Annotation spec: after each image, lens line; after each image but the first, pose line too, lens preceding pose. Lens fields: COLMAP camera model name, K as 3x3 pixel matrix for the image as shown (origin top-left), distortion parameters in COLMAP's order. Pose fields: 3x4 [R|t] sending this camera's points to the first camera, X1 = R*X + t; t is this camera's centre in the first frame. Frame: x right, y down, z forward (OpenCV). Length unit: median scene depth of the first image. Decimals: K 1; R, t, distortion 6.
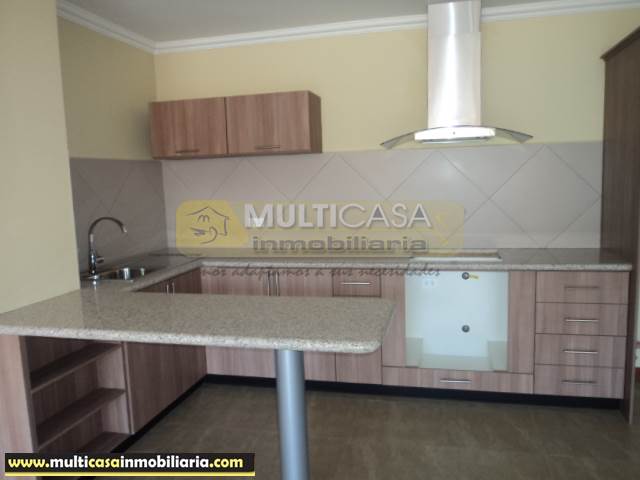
lens RADIAL K [[516.1, 0, 320.0], [0, 516.1, 240.0], [0, 0, 1]] dist [-0.011744, 0.004763]
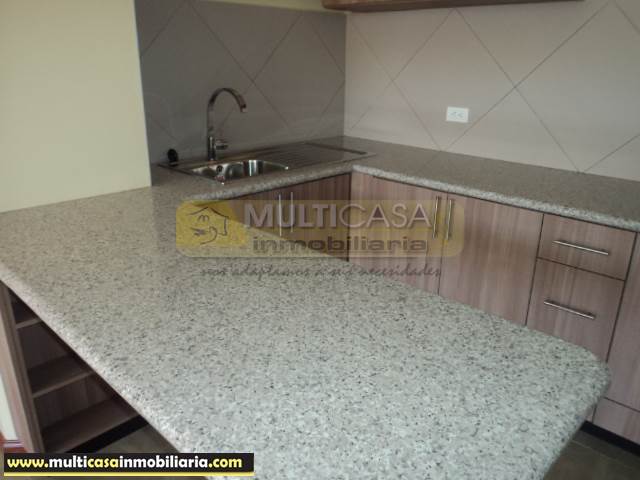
lens RADIAL K [[516.1, 0, 320.0], [0, 516.1, 240.0], [0, 0, 1]] dist [-0.011744, 0.004763]
pose [[0.863588, 0.210626, -0.458097, 0.077616], [-0.101810, 0.962696, 0.250703, -0.032484], [0.493813, -0.169865, 0.852816, 0.400421]]
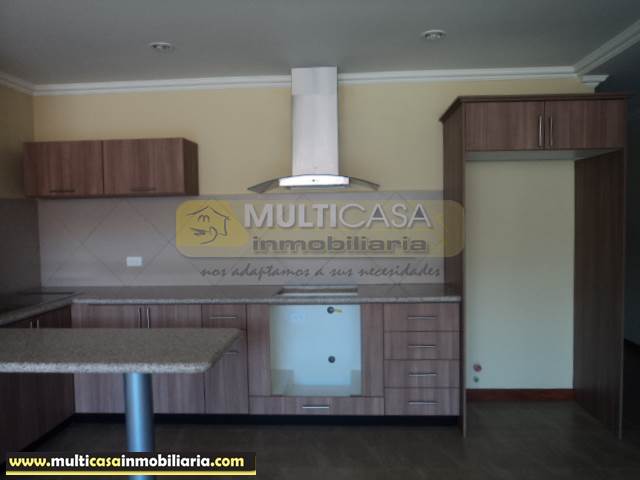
lens RADIAL K [[516.1, 0, 320.0], [0, 516.1, 240.0], [0, 0, 1]] dist [-0.011744, 0.004763]
pose [[0.985135, 0.007882, 0.171602, 0.081303], [0.005942, 0.996786, -0.079893, 0.010396], [-0.171680, 0.079725, 0.981922, -0.091880]]
